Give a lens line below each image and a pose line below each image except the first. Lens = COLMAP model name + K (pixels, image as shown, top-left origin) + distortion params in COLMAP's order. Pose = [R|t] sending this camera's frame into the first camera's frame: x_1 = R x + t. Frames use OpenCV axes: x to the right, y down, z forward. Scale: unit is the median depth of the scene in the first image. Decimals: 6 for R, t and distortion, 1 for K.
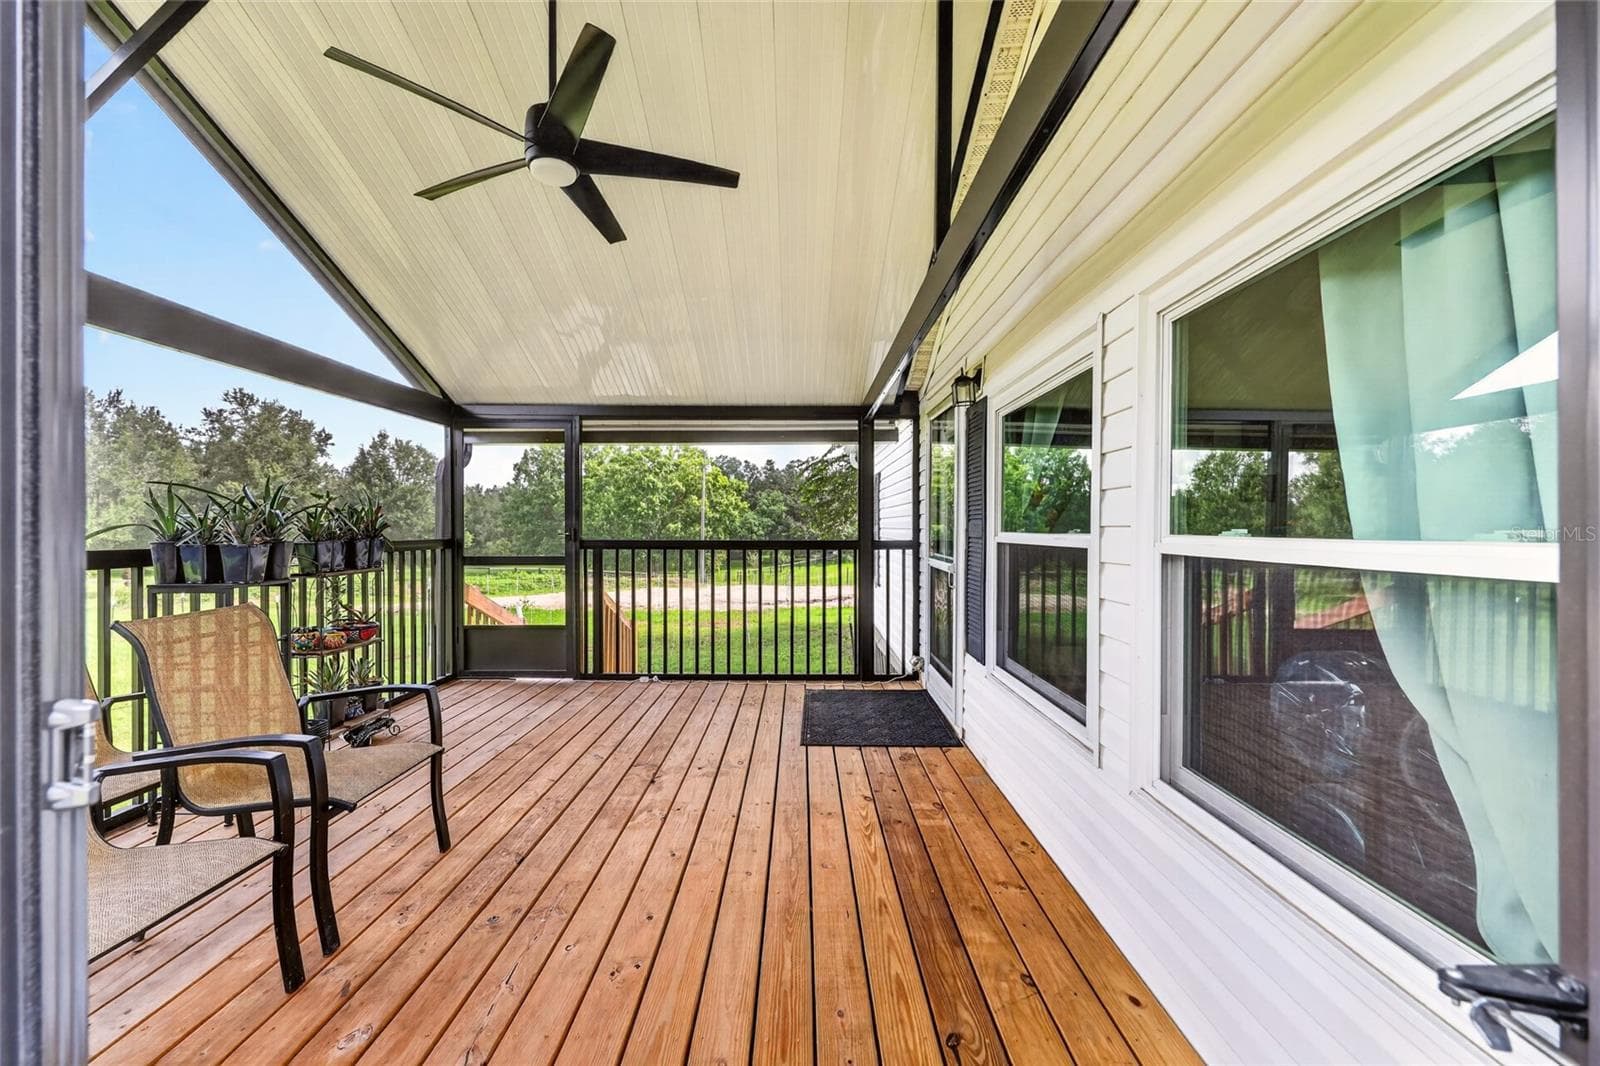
lens RADIAL K [[638.8, 0, 798.2], [0, 638.8, 529.4], [0, 0, 1]] dist [0.000250, 0.000095]
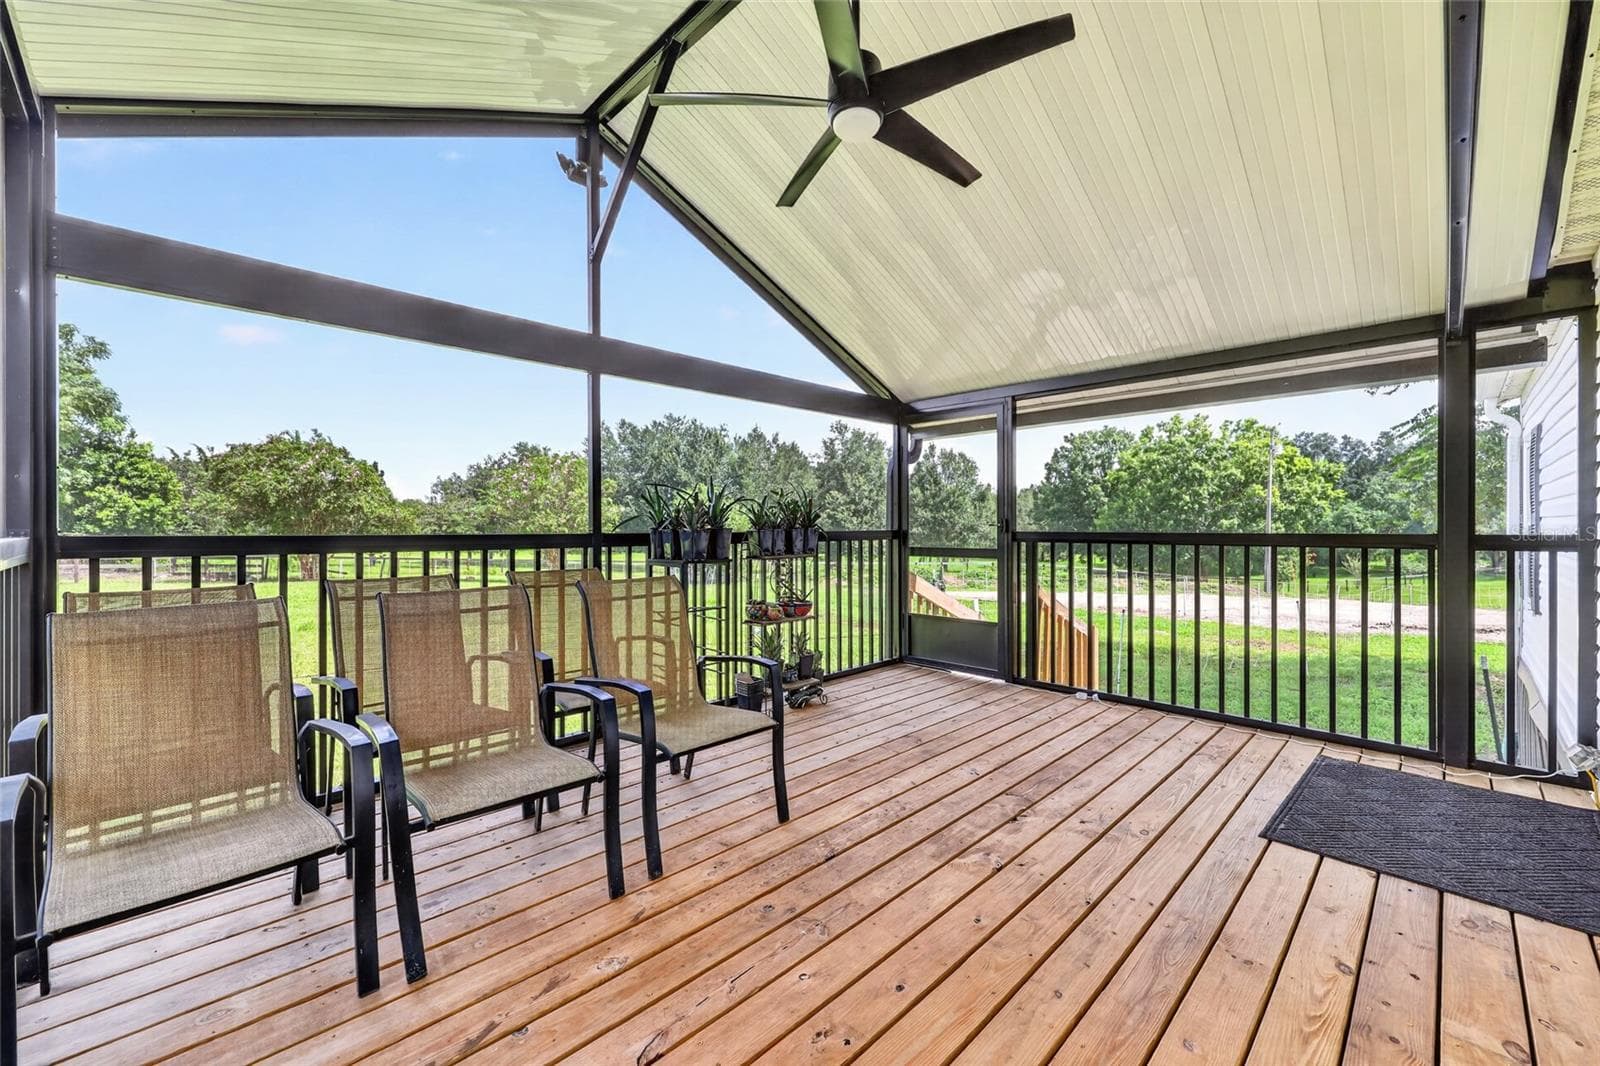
lens RADIAL K [[638.8, 0, 798.2], [0, 638.8, 529.4], [0, 0, 1]] dist [0.000250, 0.000095]
pose [[0.703924, 0.000922, -0.710275, 0.099970], [0.002174, 0.999992, 0.003453, 0.009615], [0.710272, -0.003975, 0.703916, 0.135302]]
